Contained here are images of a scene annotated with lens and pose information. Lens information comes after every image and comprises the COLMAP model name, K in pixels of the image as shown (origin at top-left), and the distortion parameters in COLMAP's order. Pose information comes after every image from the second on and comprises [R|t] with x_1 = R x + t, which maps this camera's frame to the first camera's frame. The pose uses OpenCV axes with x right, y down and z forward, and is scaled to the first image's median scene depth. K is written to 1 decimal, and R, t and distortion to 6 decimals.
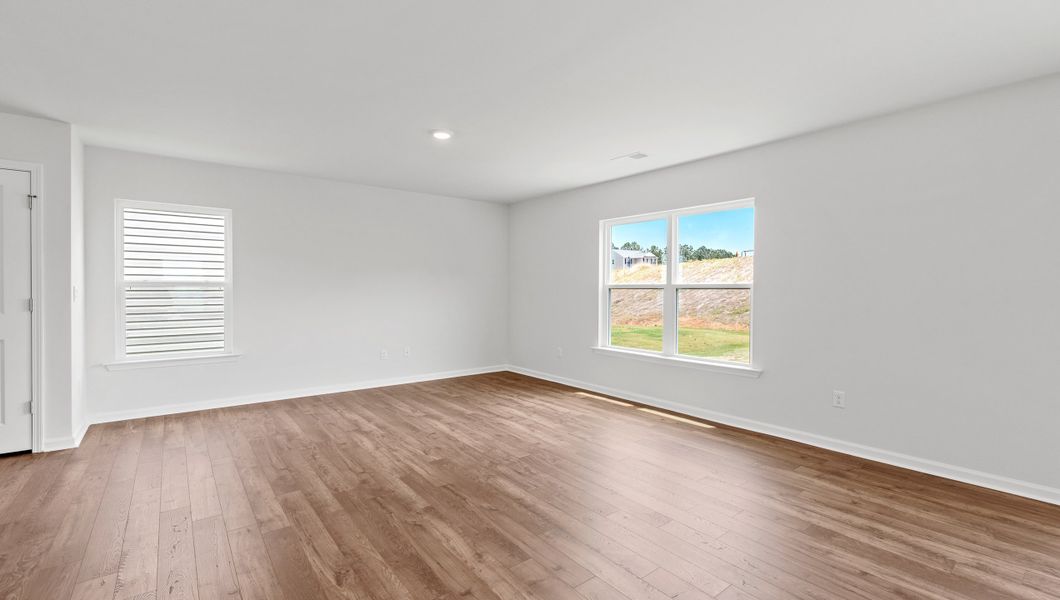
lens RADIAL K [[464.3, 0, 523.9], [0, 464.3, 290.5], [0, 0, 1]] dist [-0.004583, -0.001195]
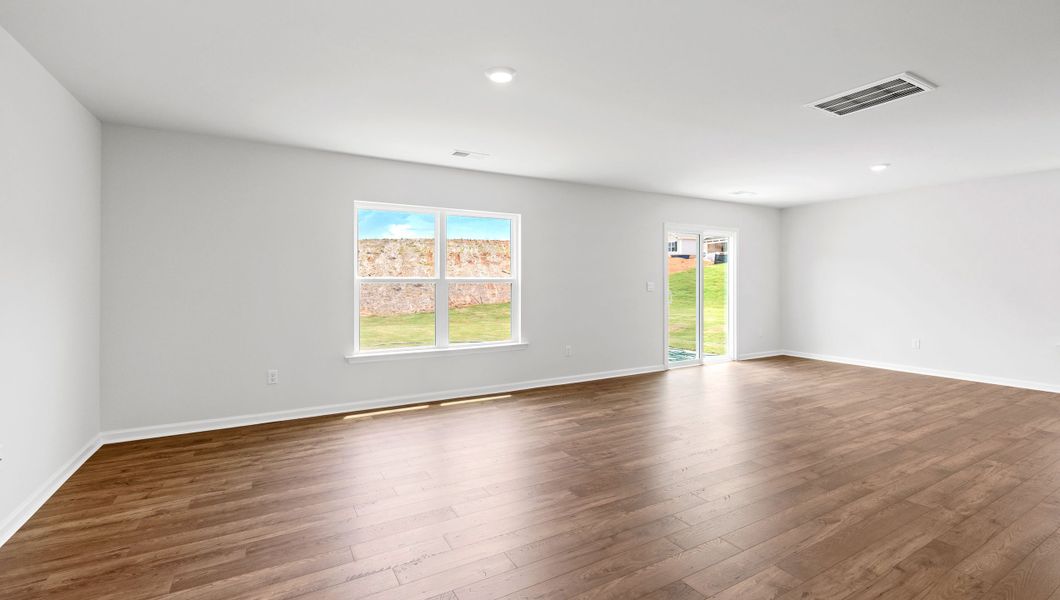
lens RADIAL K [[464.3, 0, 538.4], [0, 464.3, 282.5], [0, 0, 1]] dist [-0.004583, -0.001195]
pose [[0.126007, -0.000722, 0.992029, -0.888939], [0.007396, 0.999973, -0.000212, -0.006117], [-0.992002, 0.007364, 0.126009, 0.840399]]
